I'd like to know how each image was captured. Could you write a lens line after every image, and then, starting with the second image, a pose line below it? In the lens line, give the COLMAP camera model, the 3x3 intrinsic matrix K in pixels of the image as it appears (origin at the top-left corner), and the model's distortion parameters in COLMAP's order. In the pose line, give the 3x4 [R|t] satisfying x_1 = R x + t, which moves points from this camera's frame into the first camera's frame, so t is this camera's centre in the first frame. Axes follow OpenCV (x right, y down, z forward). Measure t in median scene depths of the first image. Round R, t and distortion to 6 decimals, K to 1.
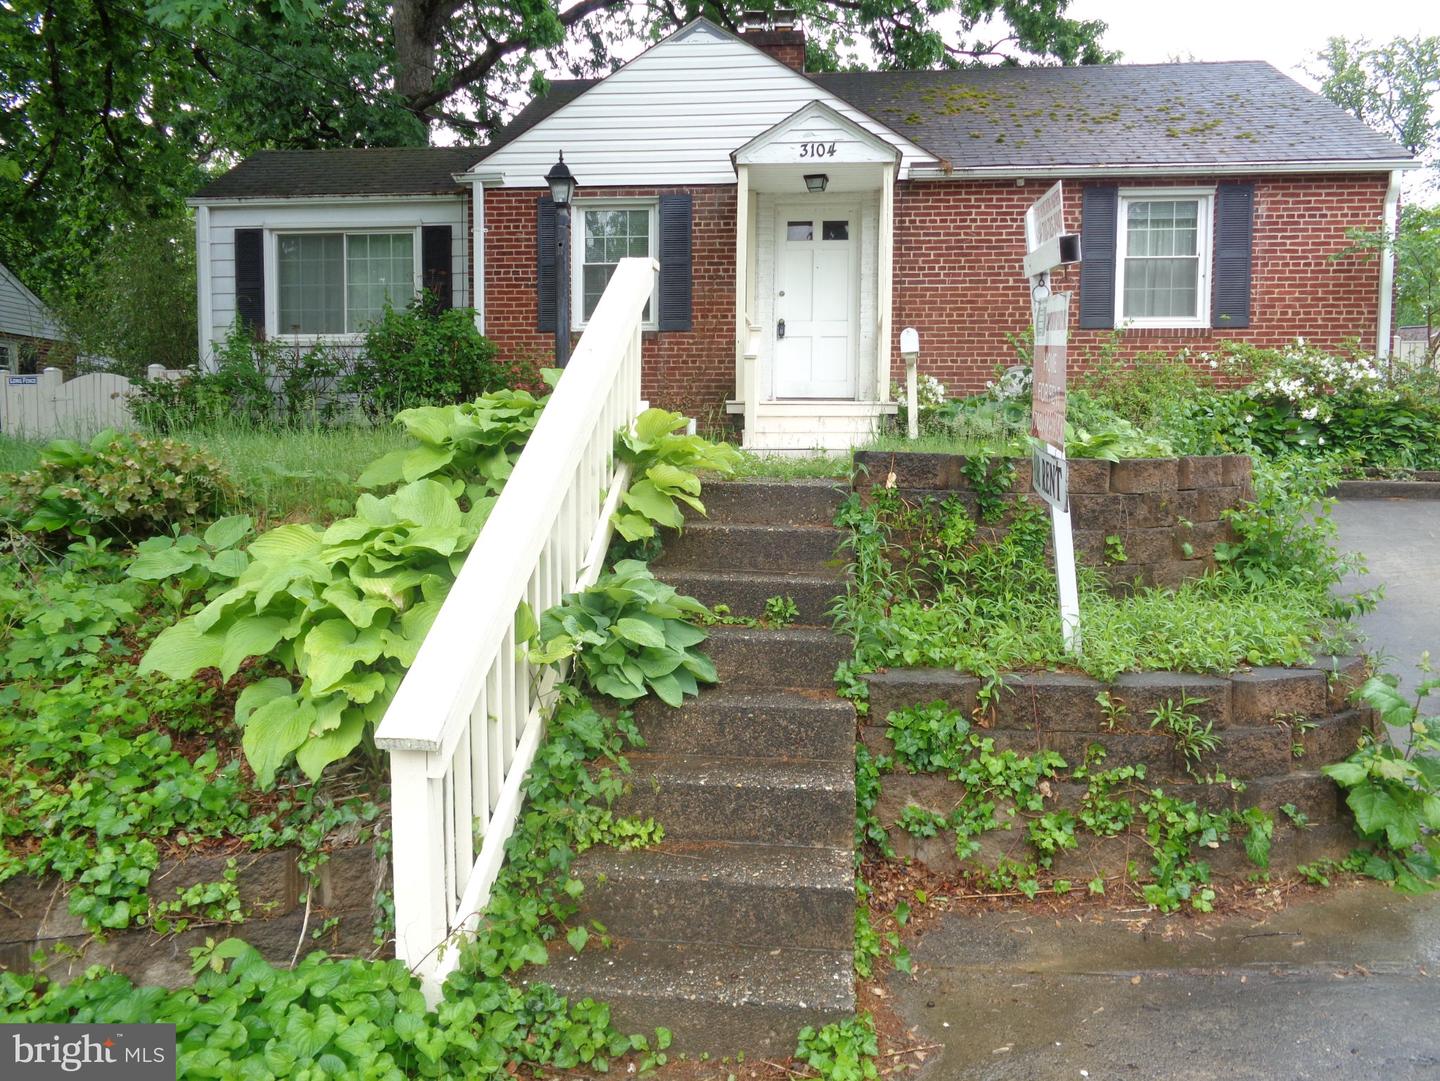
lens RADIAL K [[1041.6, 0, 716.9], [0, 1041.6, 541.4], [0, 0, 1]] dist [-0.023092, 0.003384]
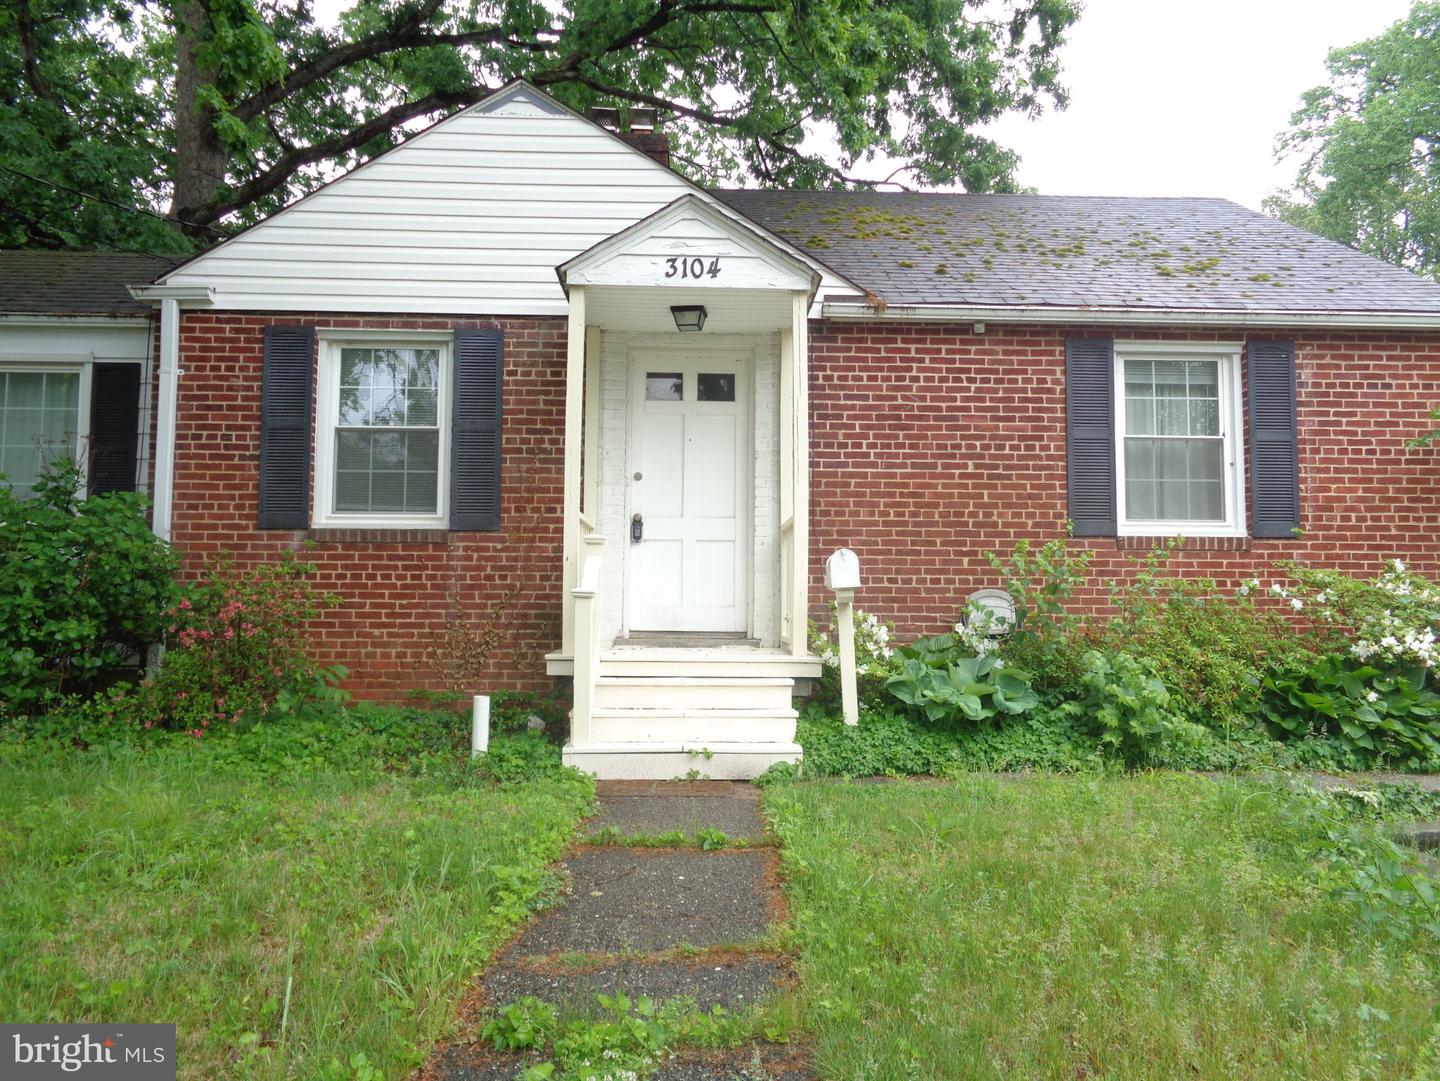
lens RADIAL K [[1041.6, 0, 716.9], [0, 1041.6, 541.4], [0, 0, 1]] dist [-0.023092, 0.003384]
pose [[0.991143, 0.008771, 0.132510, 0.025125], [0.008813, 0.991273, -0.131532, -0.111614], [-0.132507, 0.131535, 0.982416, 0.349545]]
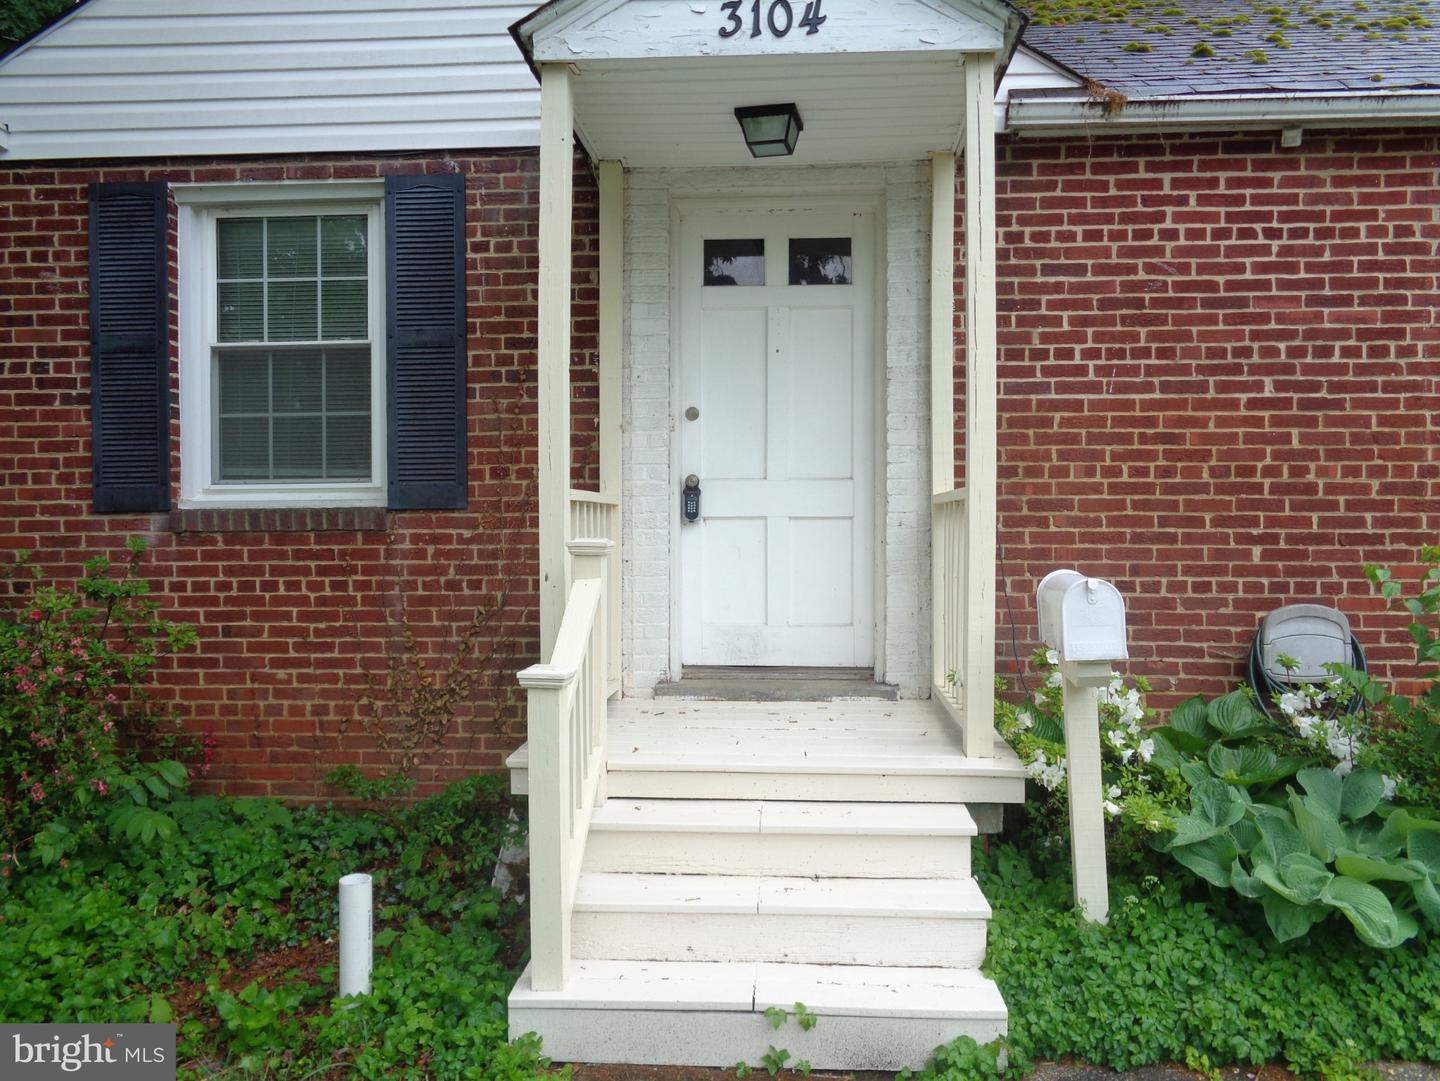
lens RADIAL K [[1041.6, 0, 716.9], [0, 1041.6, 541.4], [0, 0, 1]] dist [-0.023092, 0.003384]
pose [[0.999520, -0.009599, 0.029465, 0.062027], [0.010999, 0.998801, -0.047707, -0.175306], [-0.028971, 0.048008, 0.998427, 0.616379]]
